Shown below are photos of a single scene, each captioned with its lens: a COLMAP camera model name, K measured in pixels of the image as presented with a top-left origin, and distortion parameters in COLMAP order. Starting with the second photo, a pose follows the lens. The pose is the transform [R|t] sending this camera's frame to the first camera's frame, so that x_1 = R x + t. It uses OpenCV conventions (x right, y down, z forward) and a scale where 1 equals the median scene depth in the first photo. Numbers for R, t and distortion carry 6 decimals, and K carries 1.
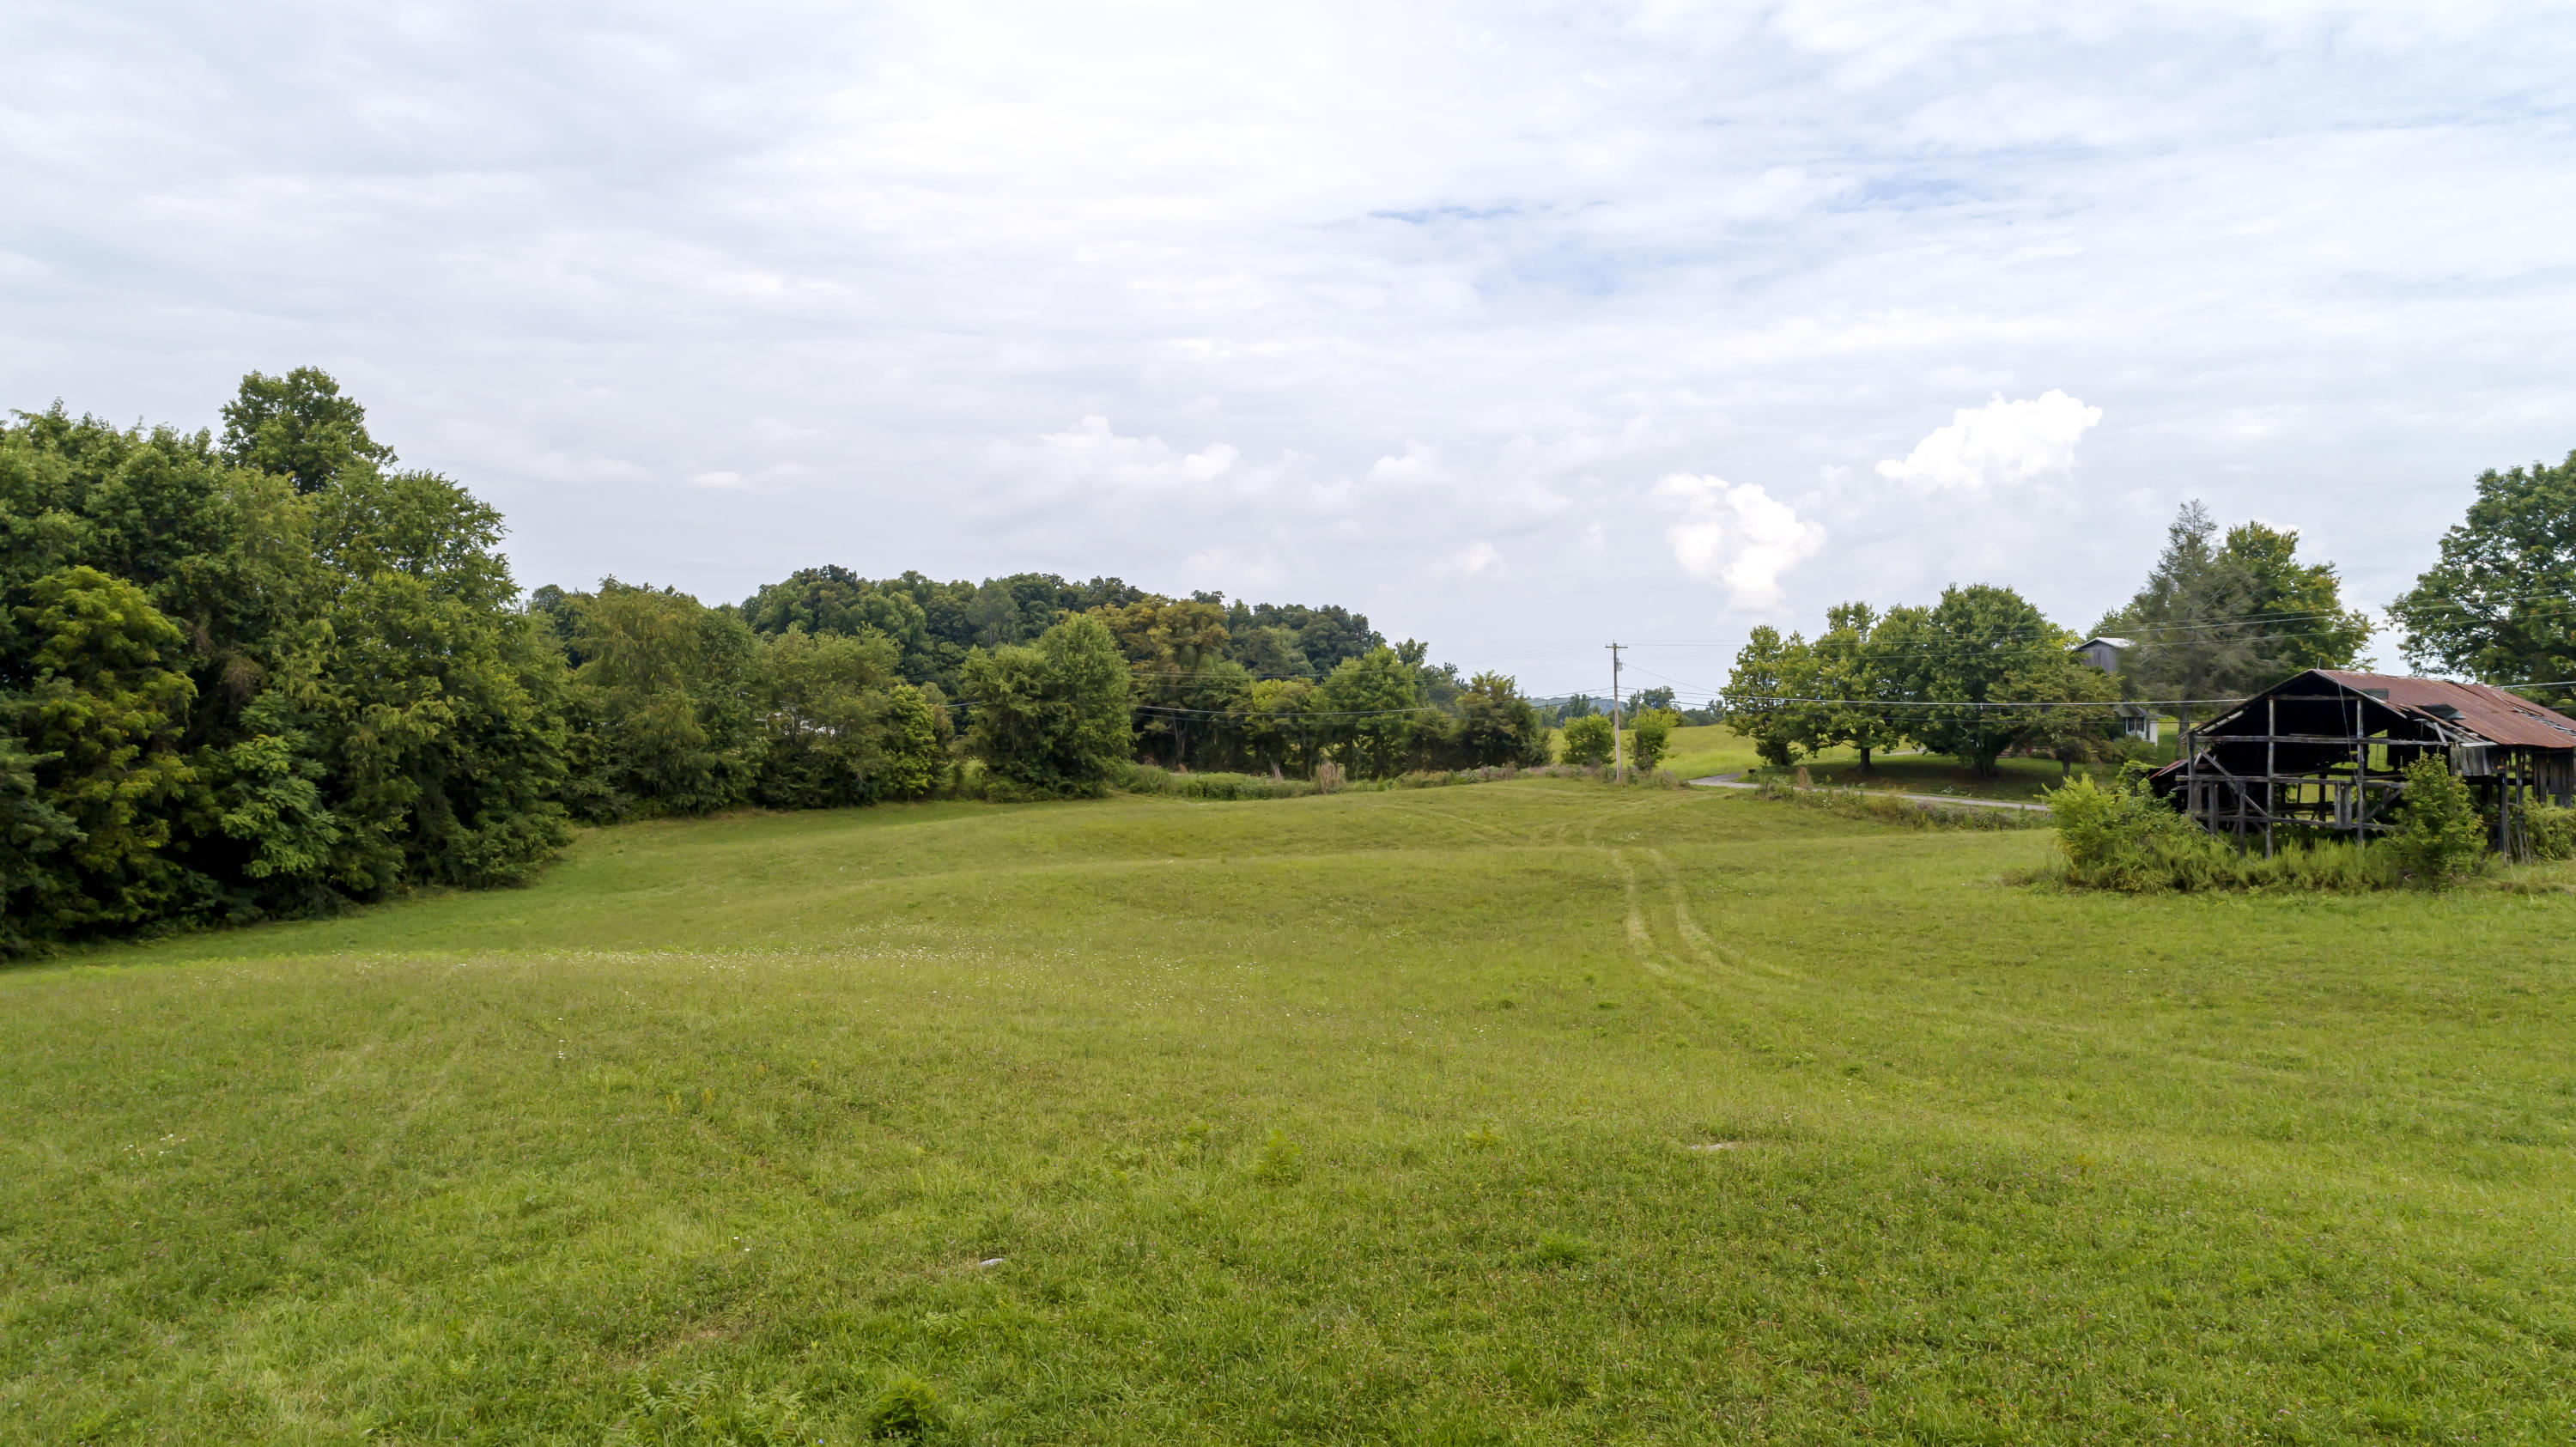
lens RADIAL K [[1724.8, 0, 1290.4], [0, 1724.8, 717.3], [0, 0, 1]] dist [0.020135, 0.006407]
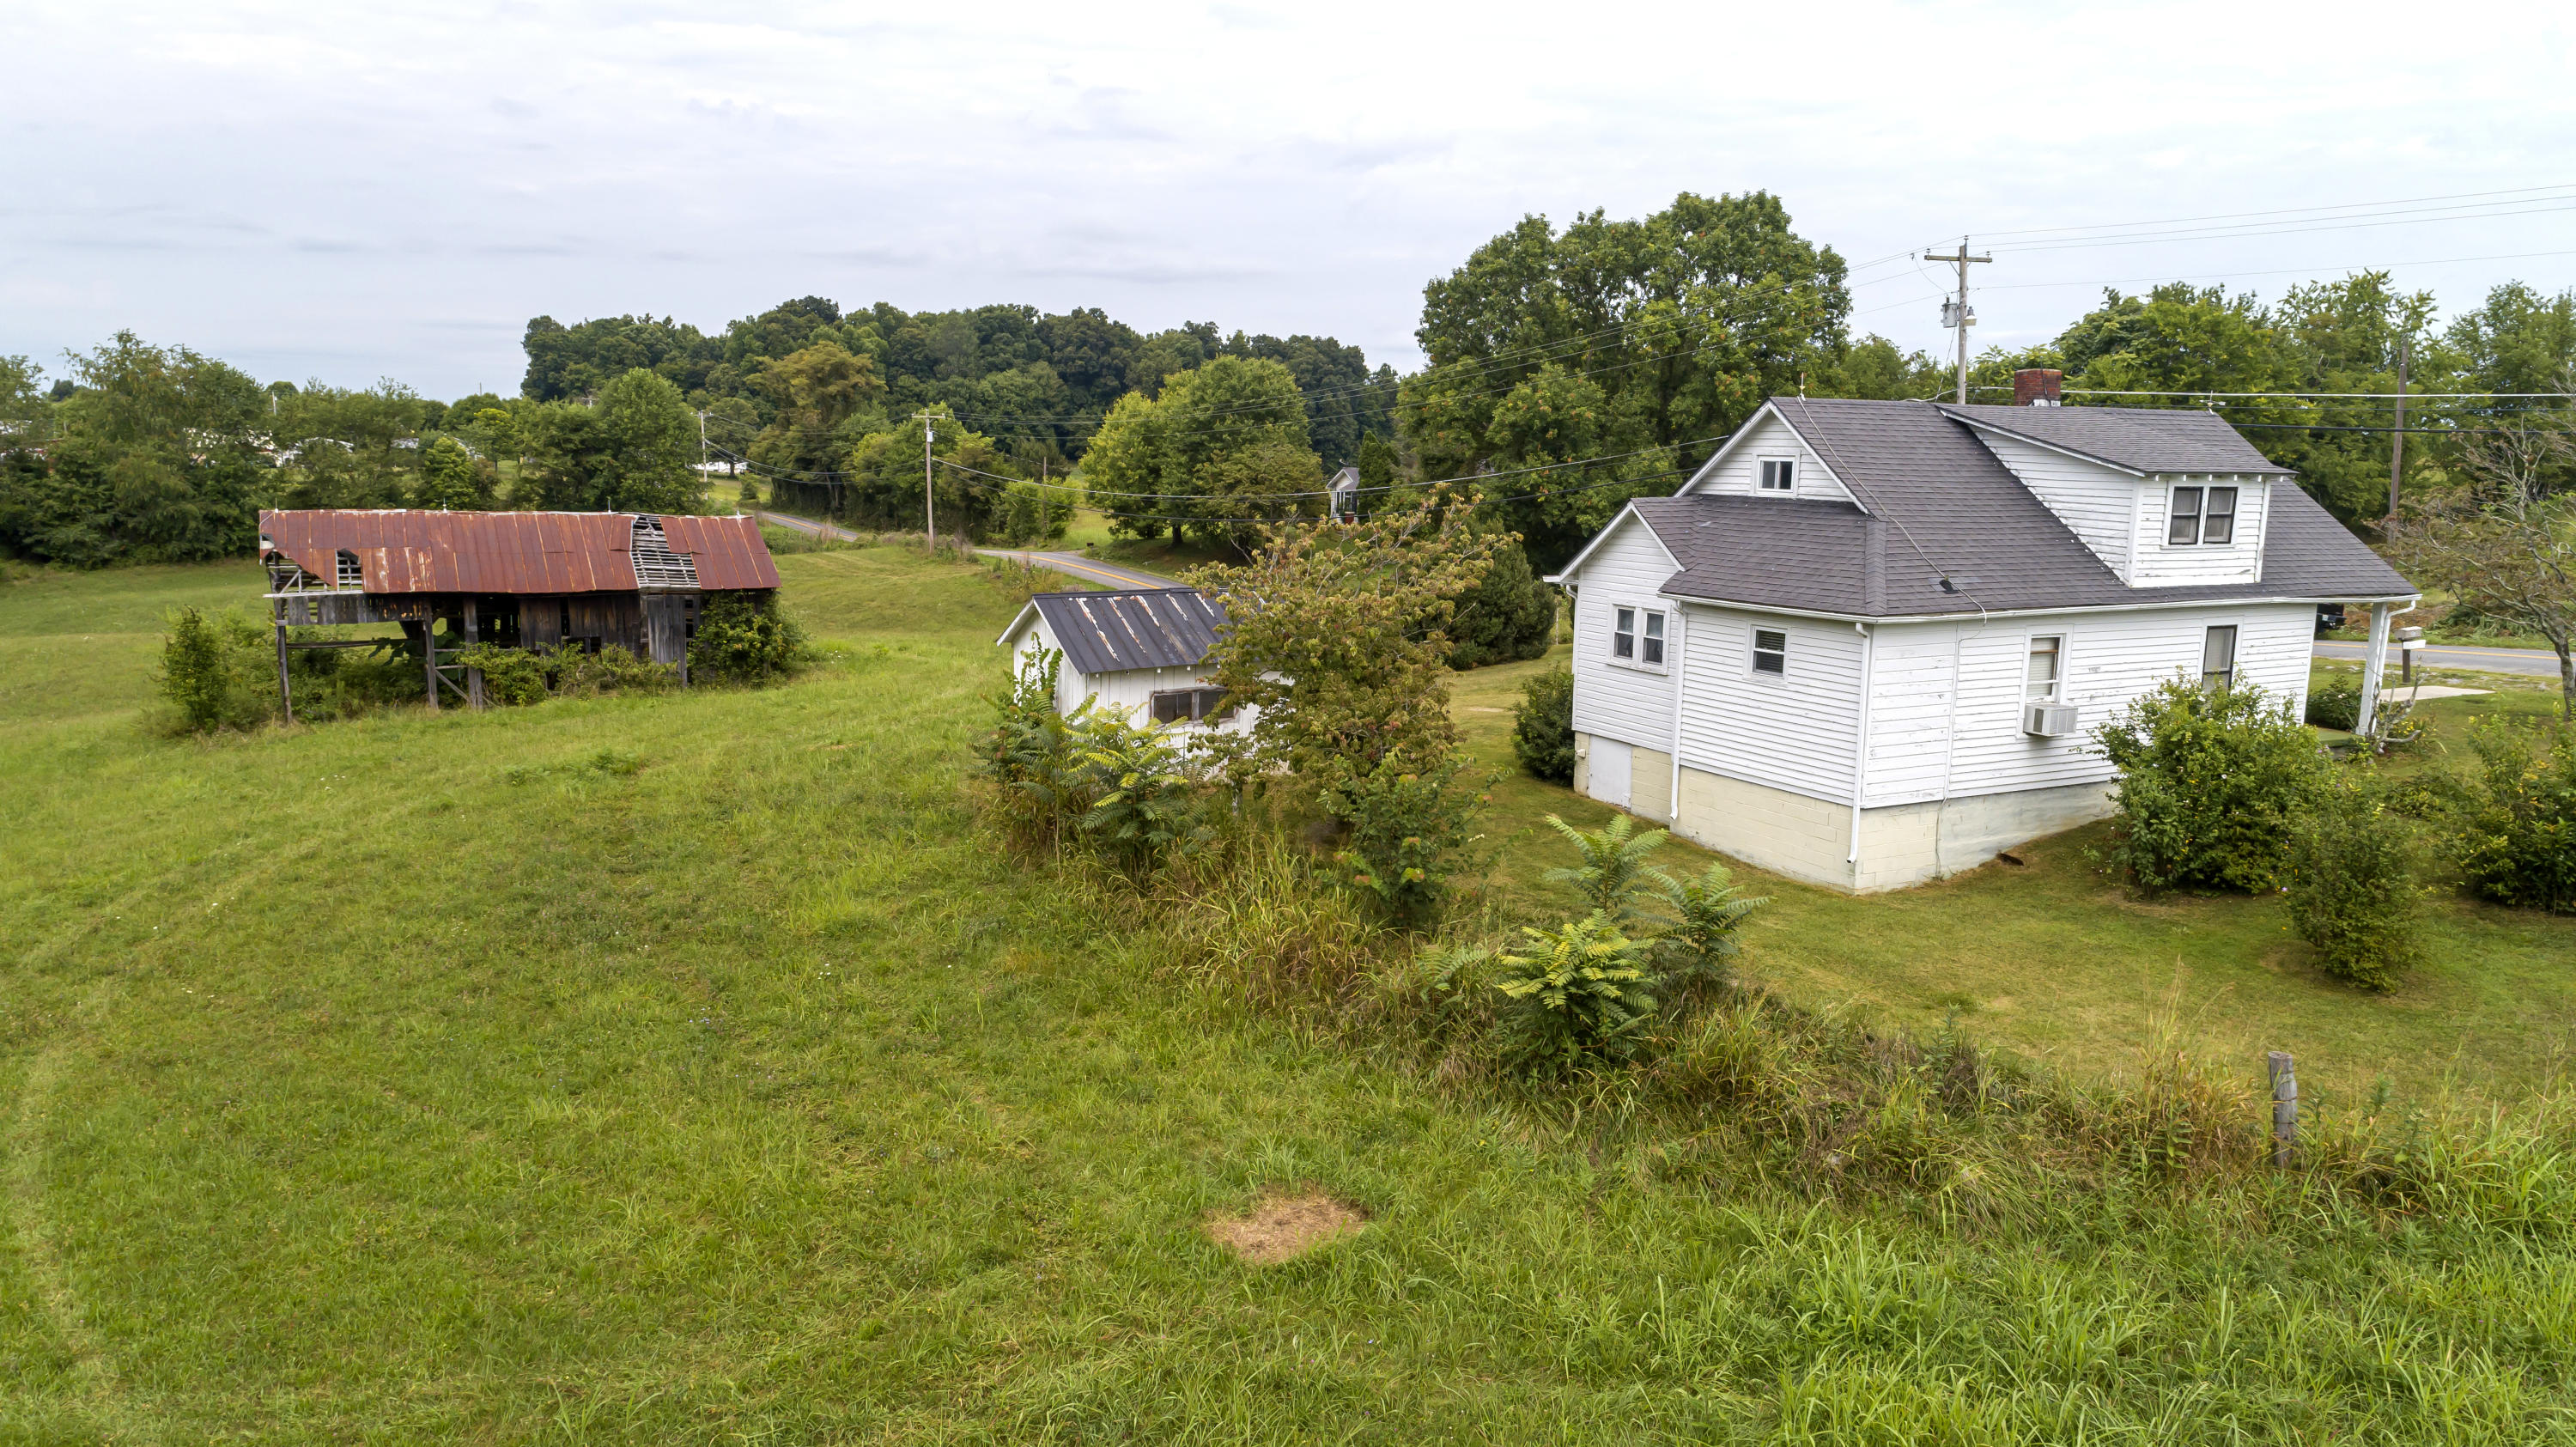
lens RADIAL K [[1724.8, 0, 1290.4], [0, 1724.8, 717.3], [0, 0, 1]] dist [0.020135, 0.006407]
pose [[0.987643, 0.035424, -0.152666, 0.606162], [-0.010538, 0.986927, 0.160825, -0.035413], [0.156368, -0.157229, 0.975104, 0.046622]]
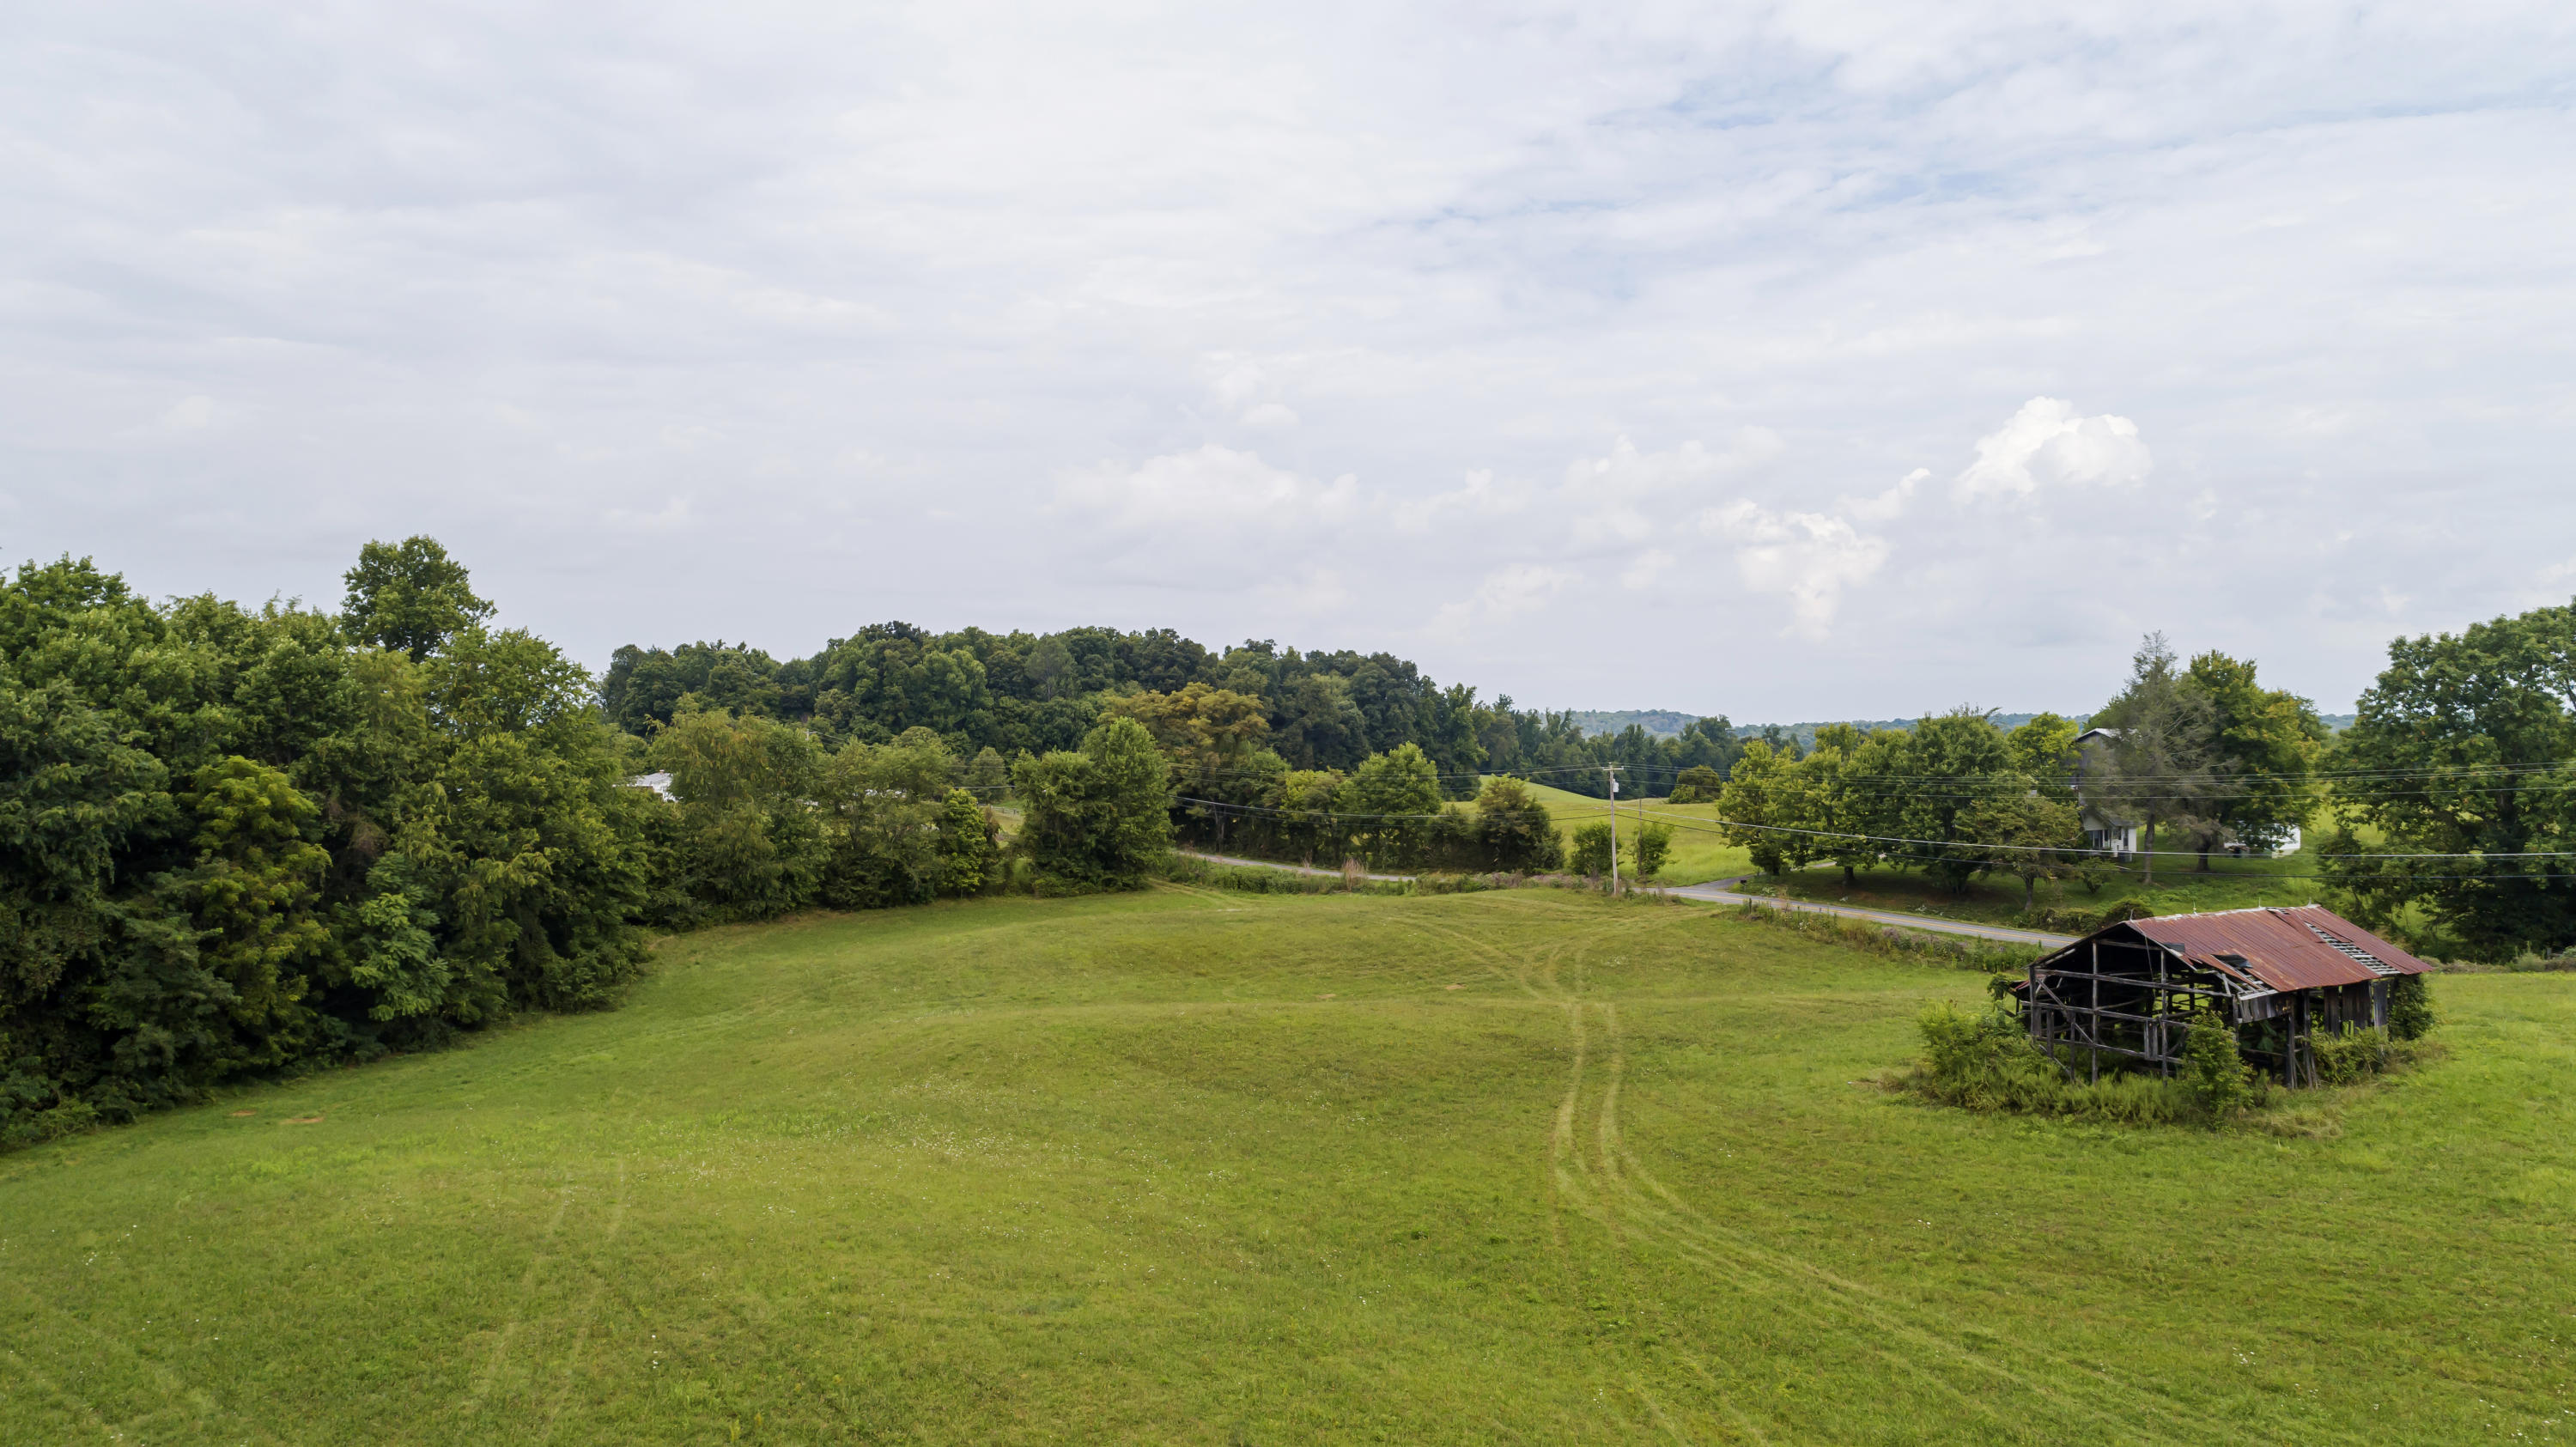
lens RADIAL K [[1724.8, 0, 1290.4], [0, 1724.8, 717.3], [0, 0, 1]] dist [0.020135, 0.006407]
pose [[0.999246, -0.007494, -0.038108, 0.033045], [0.007229, 0.999949, -0.007088, -0.073486], [0.038159, 0.006807, 0.999248, -0.086114]]
